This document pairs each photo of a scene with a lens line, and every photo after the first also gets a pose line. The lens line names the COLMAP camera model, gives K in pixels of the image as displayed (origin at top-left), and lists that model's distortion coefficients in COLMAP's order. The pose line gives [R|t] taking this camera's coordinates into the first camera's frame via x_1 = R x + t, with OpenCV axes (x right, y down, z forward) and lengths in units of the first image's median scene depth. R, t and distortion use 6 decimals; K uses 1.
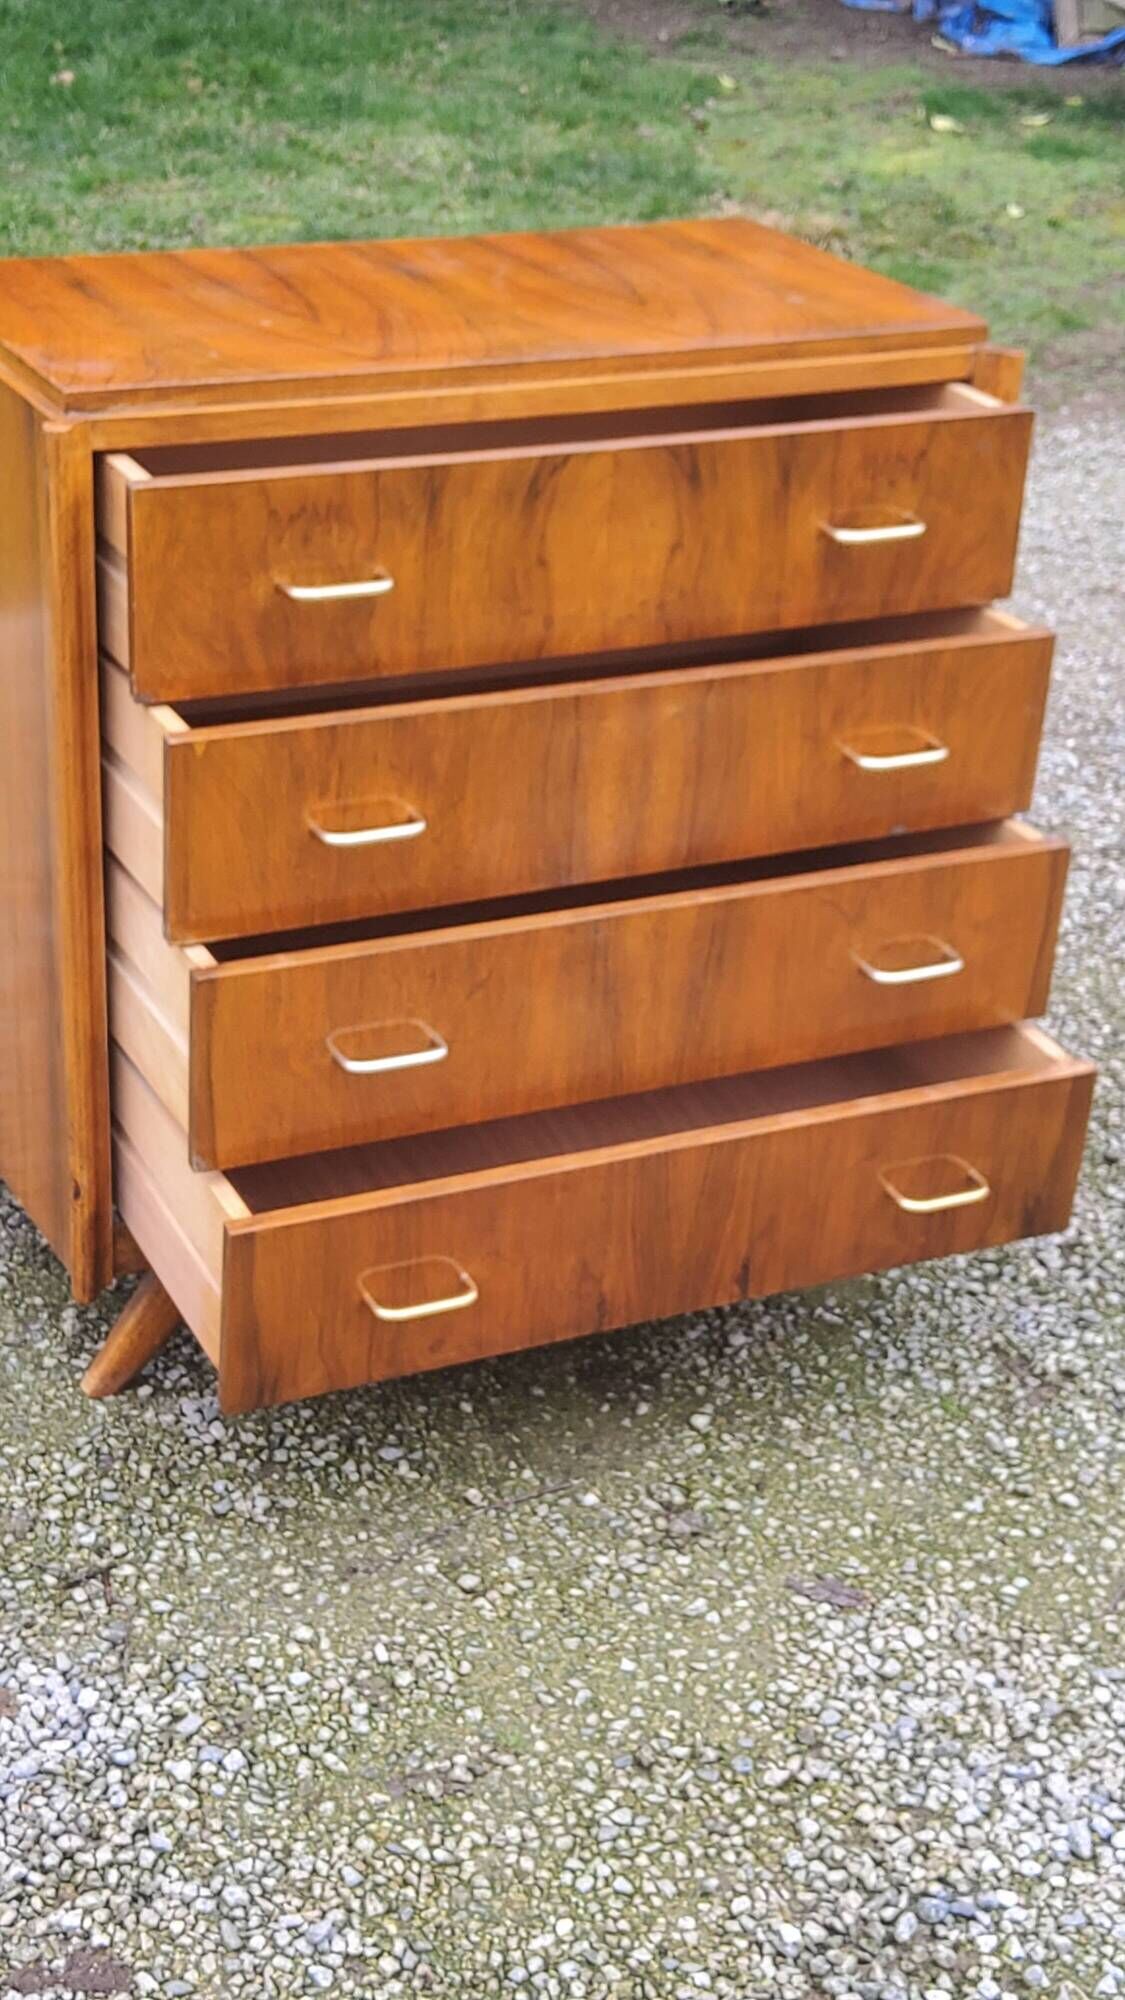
lens RADIAL K [[2994.9, 0, 601.6], [0, 2994.9, 1000.6], [0, 0, 1]] dist [0.101570, 0.000000]
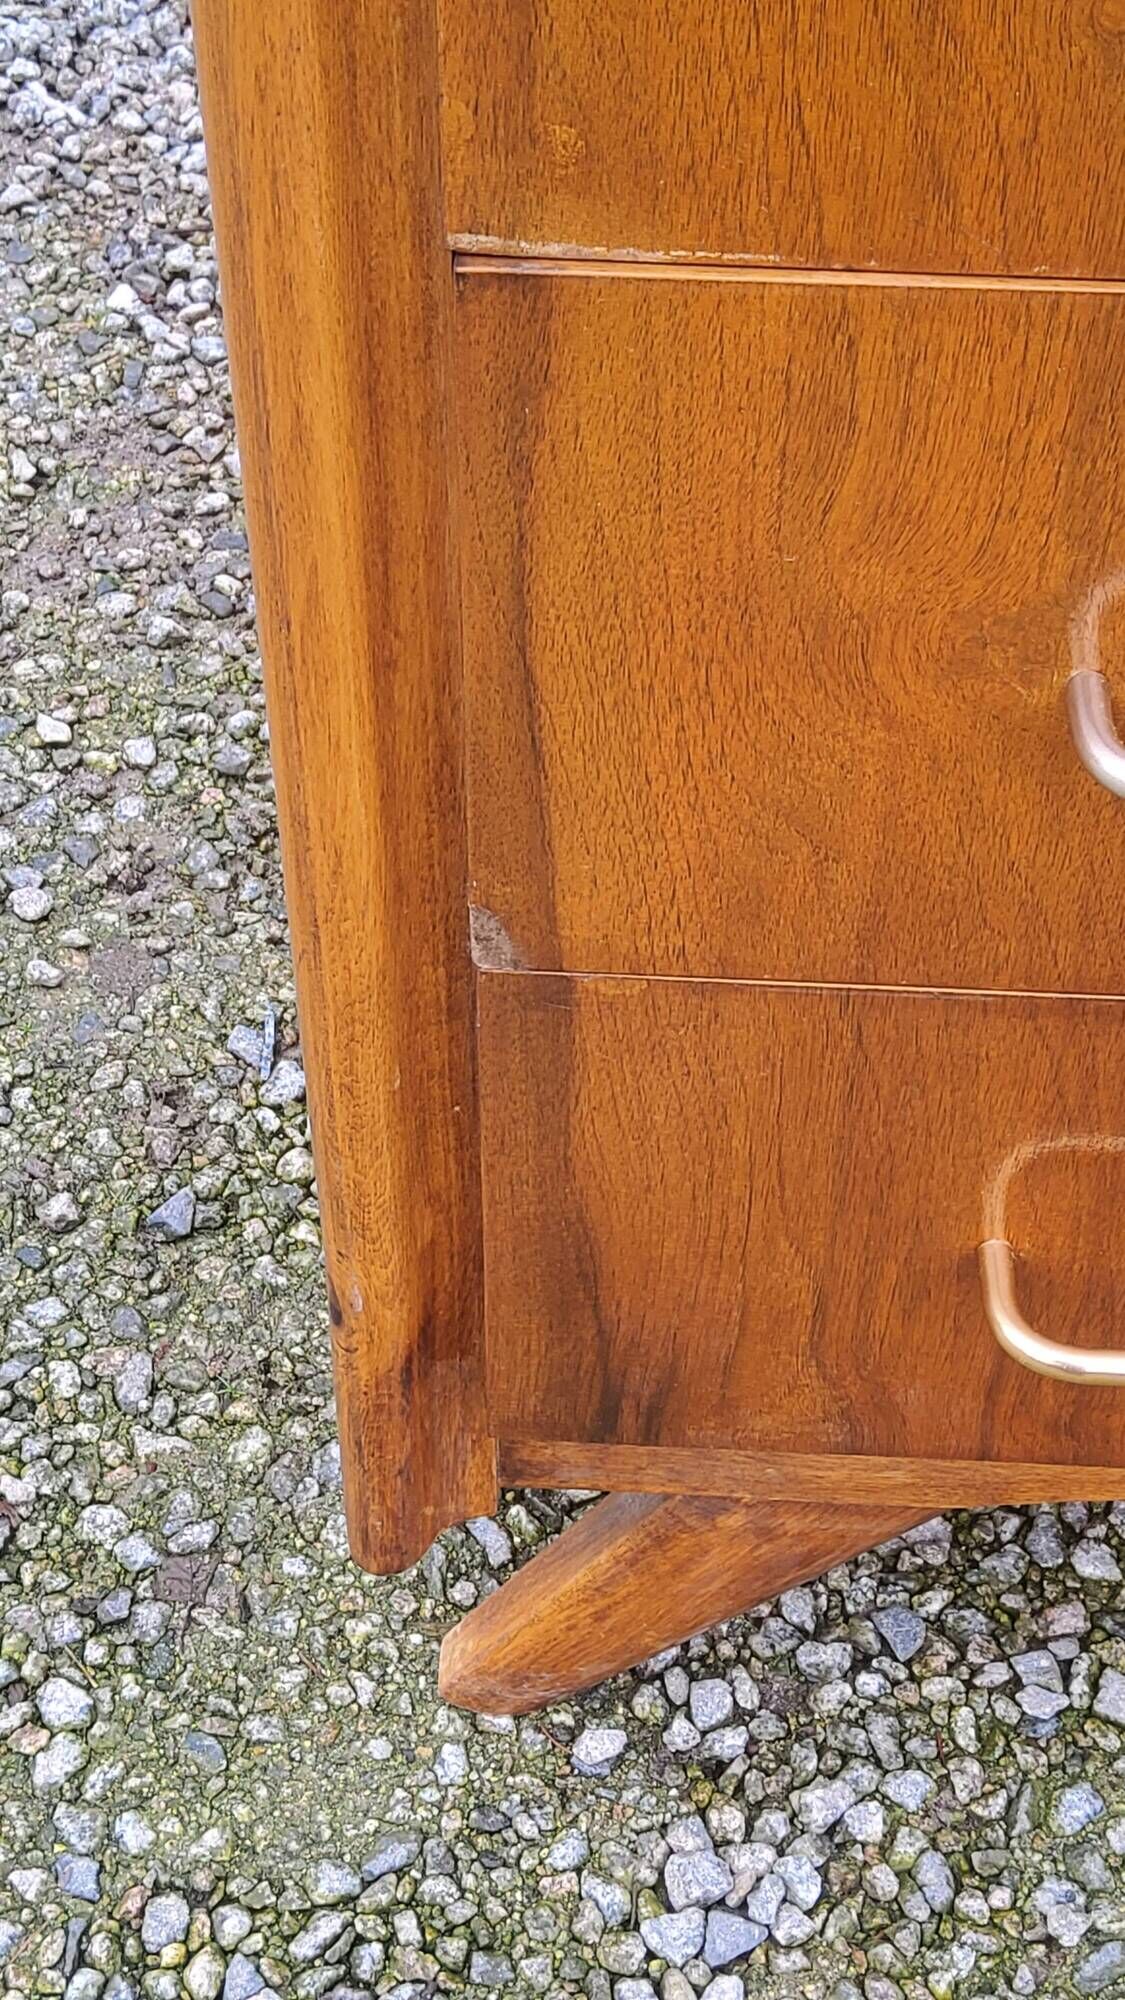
lens RADIAL K [[2994.9, 0, 575.5], [0, 2994.9, 980.1], [0, 0, 1]] dist [0.101570, 0.000000]
pose [[0.857573, 0.337331, -0.388300, -0.057930], [-0.188545, 0.908527, 0.372866, -0.075333], [0.478560, -0.246548, 0.842730, 0.801379]]
